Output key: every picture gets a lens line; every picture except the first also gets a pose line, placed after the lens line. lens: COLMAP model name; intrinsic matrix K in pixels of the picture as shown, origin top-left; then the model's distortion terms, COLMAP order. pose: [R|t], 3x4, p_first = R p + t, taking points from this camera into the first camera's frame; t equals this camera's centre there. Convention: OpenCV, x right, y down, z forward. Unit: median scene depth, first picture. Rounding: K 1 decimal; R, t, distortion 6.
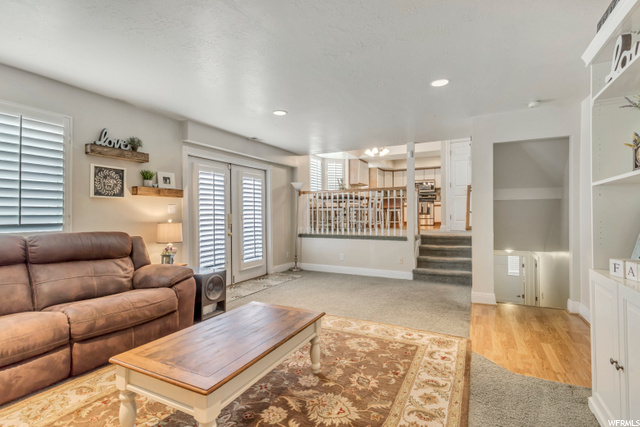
lens RADIAL K [[305.2, 0, 316.9], [0, 305.2, 212.7], [0, 0, 1]] dist [0.002547, -0.000071]
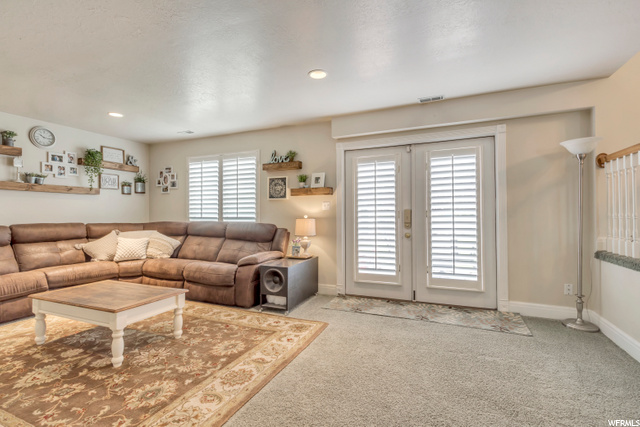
lens RADIAL K [[302.2, 0, 319.6], [0, 302.2, 211.4], [0, 0, 1]] dist [0.001386, -0.003828]
pose [[0.073730, -0.006045, -0.997260, 0.737254], [0.011468, 0.999921, -0.005213, 0.016419], [0.997212, -0.011052, 0.073794, 1.128394]]
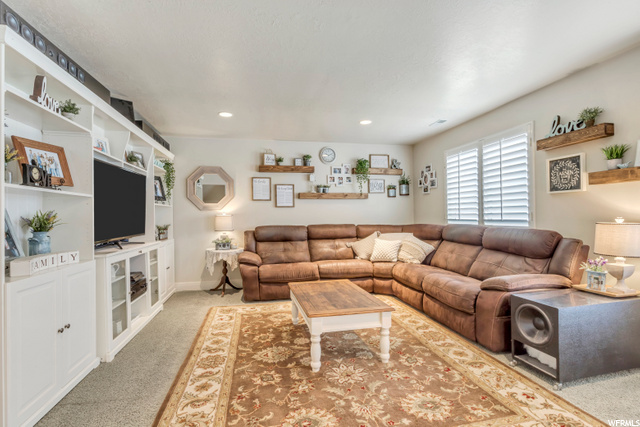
lens RADIAL K [[305.2, 0, 316.9], [0, 305.2, 212.7], [0, 0, 1]] dist [0.002547, -0.000071]
pose [[-0.769876, 0.003996, -0.638181, 0.447319], [0.019000, 0.999681, -0.016662, 0.011952], [0.637911, -0.024954, -0.769706, 1.264113]]
